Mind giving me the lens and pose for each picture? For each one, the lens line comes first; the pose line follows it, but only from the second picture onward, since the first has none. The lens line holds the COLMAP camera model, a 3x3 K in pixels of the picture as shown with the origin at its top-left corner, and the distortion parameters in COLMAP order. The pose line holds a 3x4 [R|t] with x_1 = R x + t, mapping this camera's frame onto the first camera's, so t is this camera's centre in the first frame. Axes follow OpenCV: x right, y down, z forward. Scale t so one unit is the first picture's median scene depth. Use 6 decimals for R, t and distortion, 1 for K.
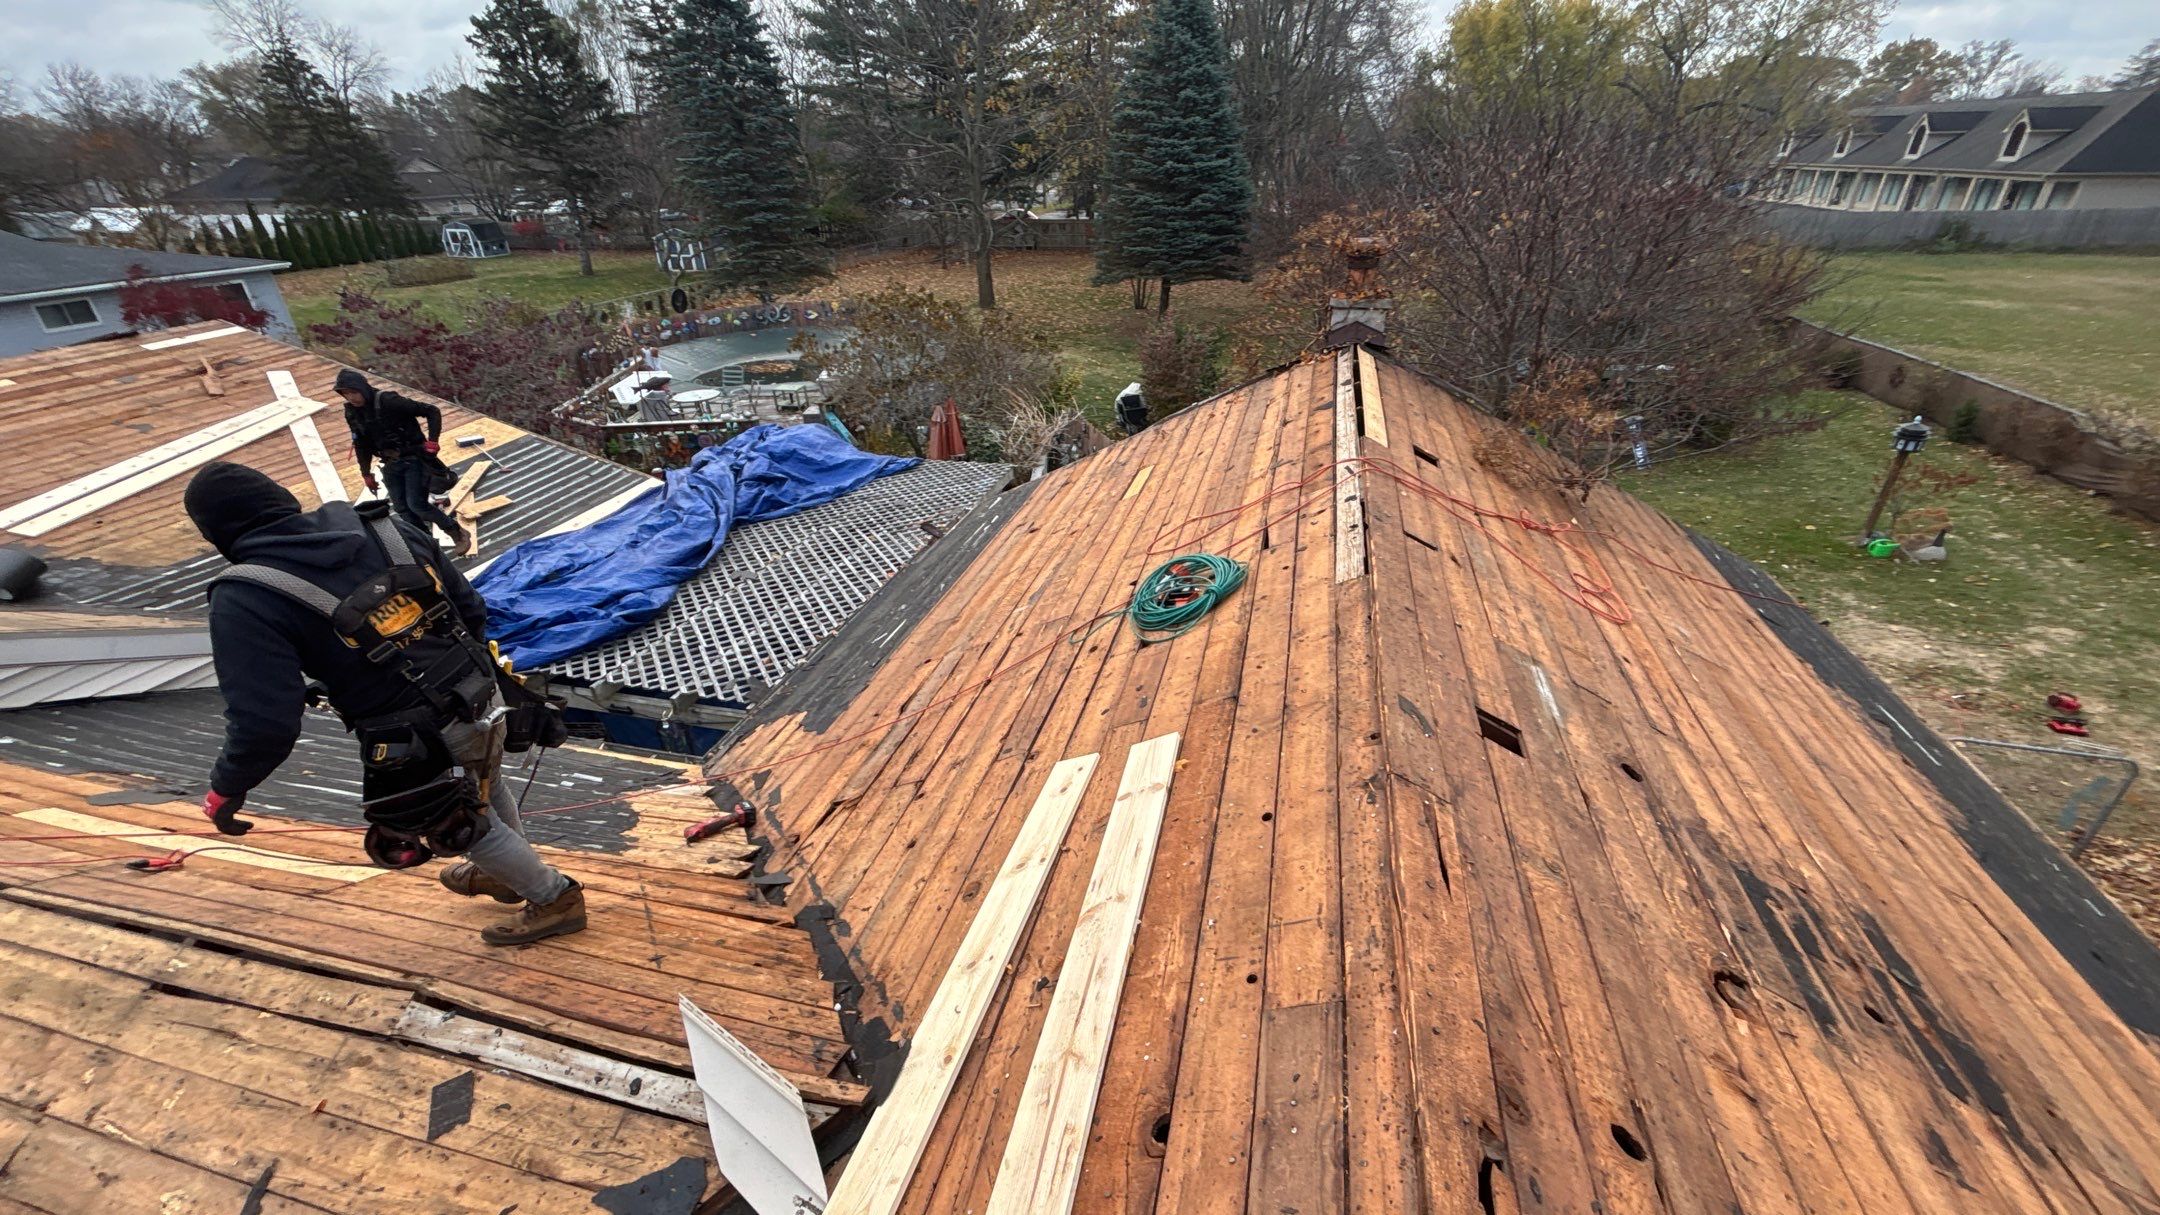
lens RADIAL K [[862.0, 0, 1093.3], [0, 862.0, 608.2], [0, 0, 1]] dist [0.011338, -0.003420]
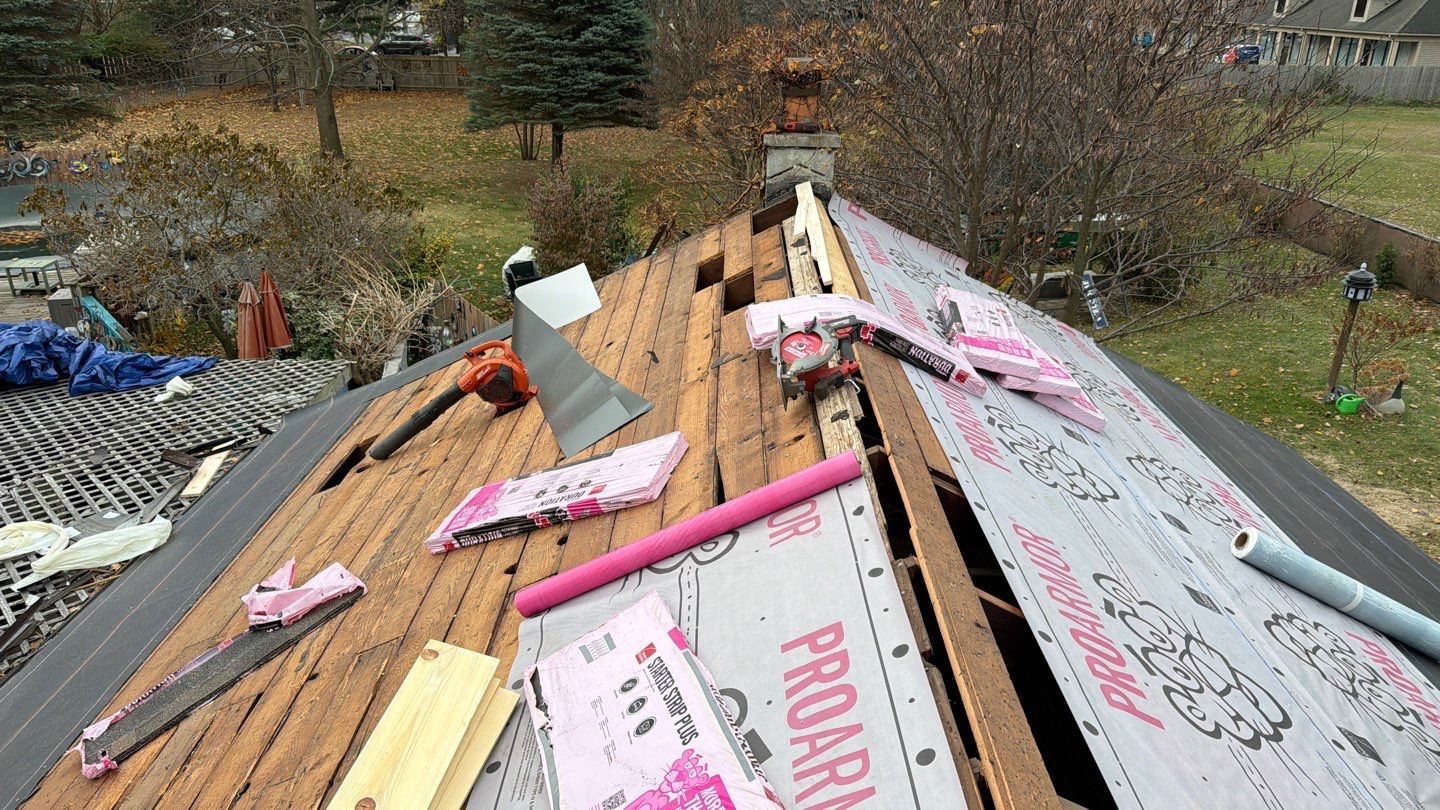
lens RADIAL K [[1000.7, 0, 713.1], [0, 1000.7, 408.1], [0, 0, 1]] dist [-0.000485, -0.002066]
pose [[0.974959, -0.057524, 0.214816, 0.015606], [0.077165, 0.993457, -0.084190, -0.026741], [-0.208567, 0.098658, 0.973019, 0.101792]]
